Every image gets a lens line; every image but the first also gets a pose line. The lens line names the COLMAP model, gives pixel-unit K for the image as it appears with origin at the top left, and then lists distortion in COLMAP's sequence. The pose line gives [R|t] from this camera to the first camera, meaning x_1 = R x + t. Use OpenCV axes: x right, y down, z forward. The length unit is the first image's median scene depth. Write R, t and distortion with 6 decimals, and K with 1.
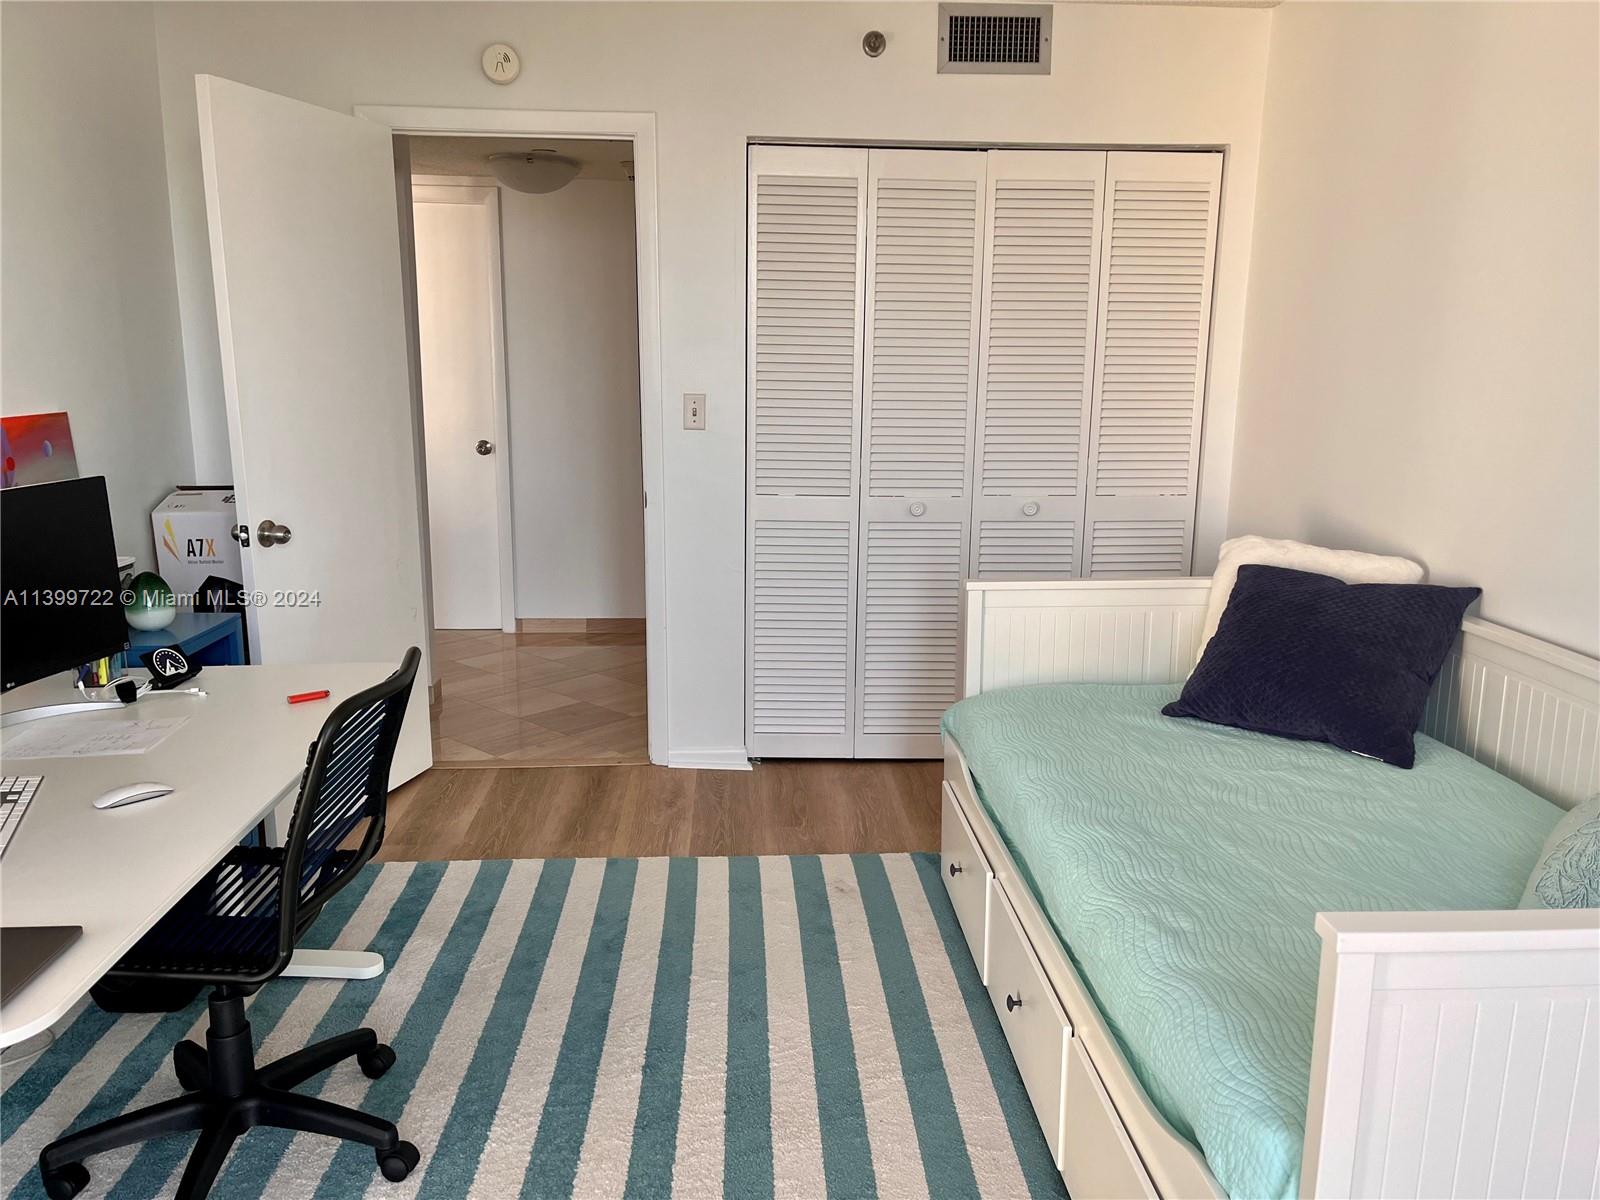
lens RADIAL K [[1220.9, 0, 802.3], [0, 1220.9, 596.1], [0, 0, 1]] dist [0.041689, -0.048448]
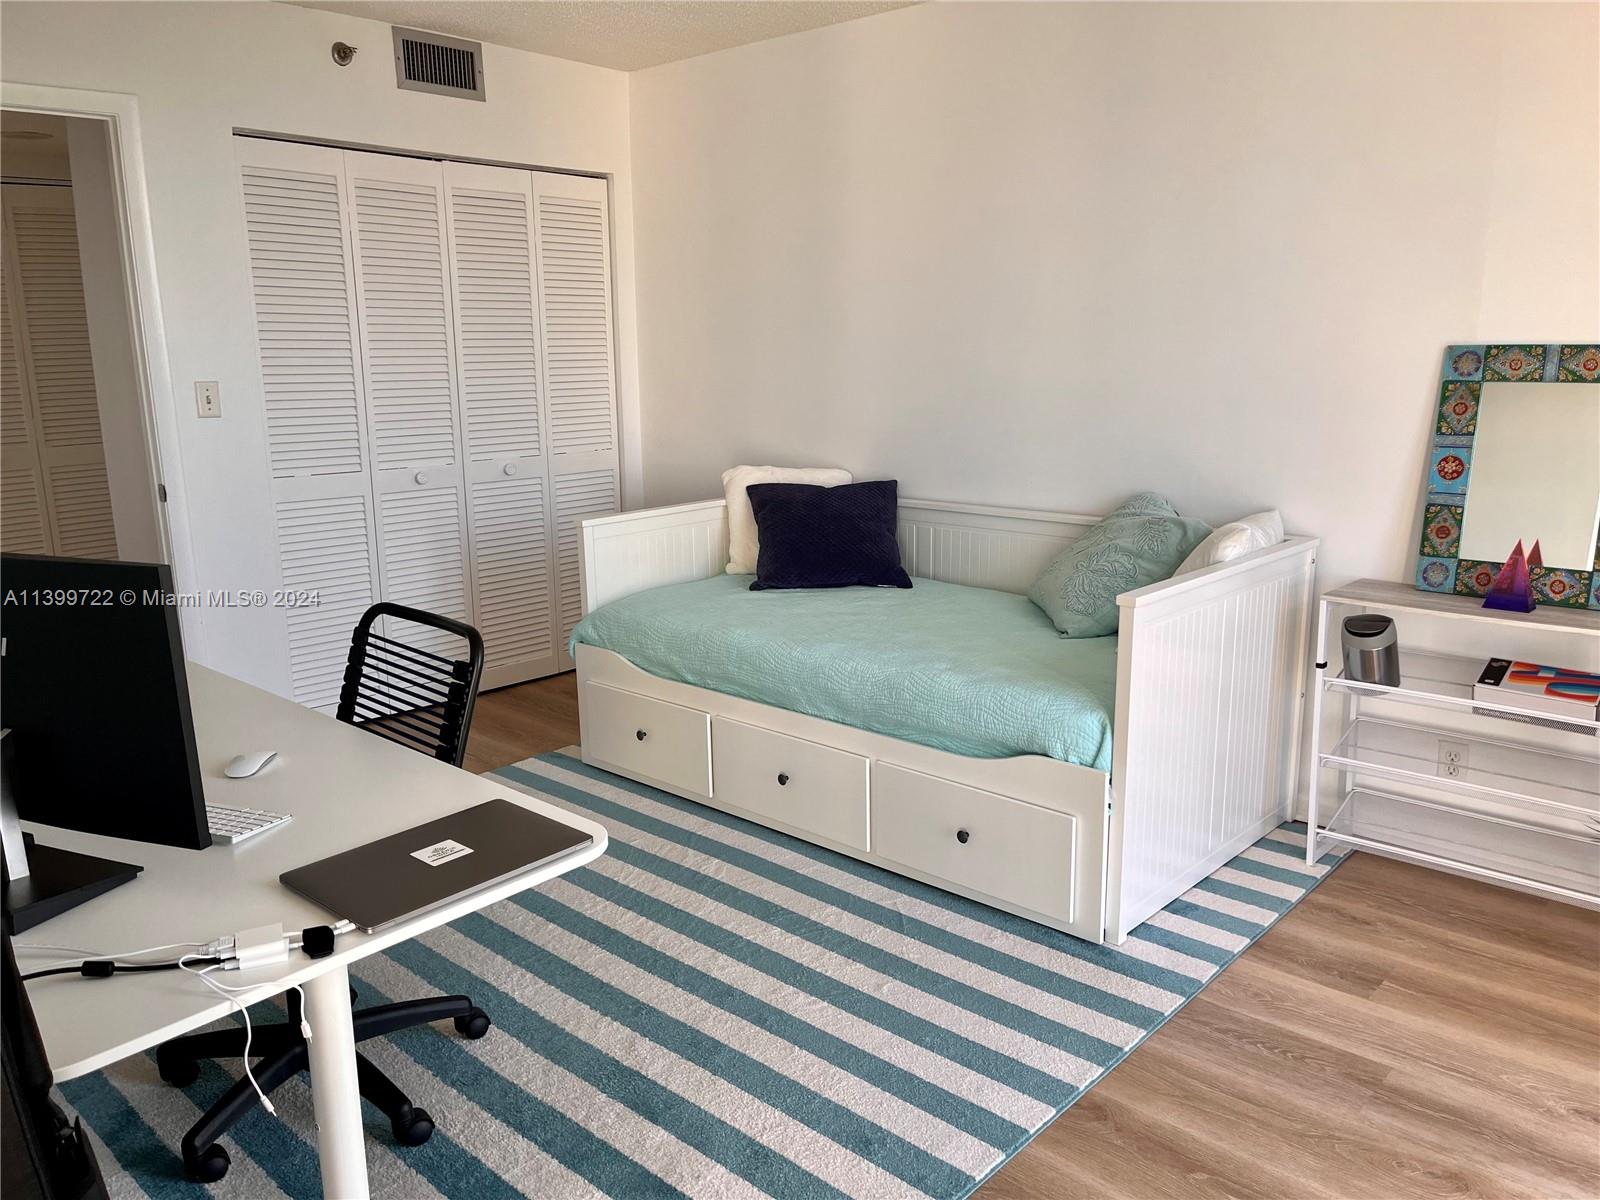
lens RADIAL K [[1220.9, 0, 805.0], [0, 1220.9, 607.2], [0, 0, 1]] dist [0.041689, -0.048448]
pose [[0.717116, -0.162894, 0.677650, -0.456312], [0.149780, 0.985605, 0.078416, 0.010239], [-0.680669, 0.045265, 0.731192, -0.056176]]
